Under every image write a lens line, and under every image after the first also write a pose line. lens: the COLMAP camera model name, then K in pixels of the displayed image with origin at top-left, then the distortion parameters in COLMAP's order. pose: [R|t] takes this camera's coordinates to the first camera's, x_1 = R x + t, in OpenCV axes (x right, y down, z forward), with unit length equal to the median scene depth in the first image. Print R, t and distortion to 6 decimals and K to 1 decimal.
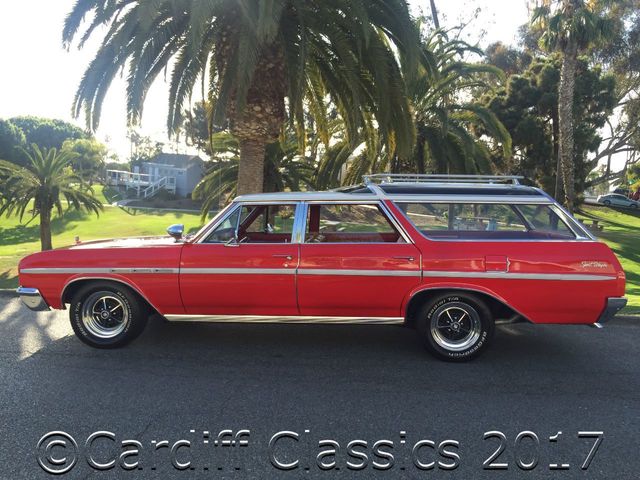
lens RADIAL K [[547.6, 0, 318.1], [0, 547.6, 235.4], [0, 0, 1]] dist [0.073443, -0.105055]
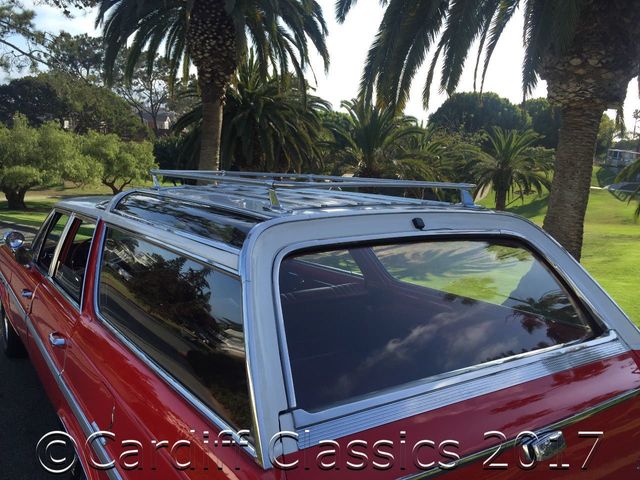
lens RADIAL K [[547.6, 0, 318.3], [0, 547.6, 236.2], [0, 0, 1]] dist [0.073443, -0.105055]
pose [[0.629123, 0.099340, -0.770932, 0.246026], [-0.070872, 0.995000, 0.070377, -0.038036], [0.774068, 0.010362, 0.633017, 0.308622]]
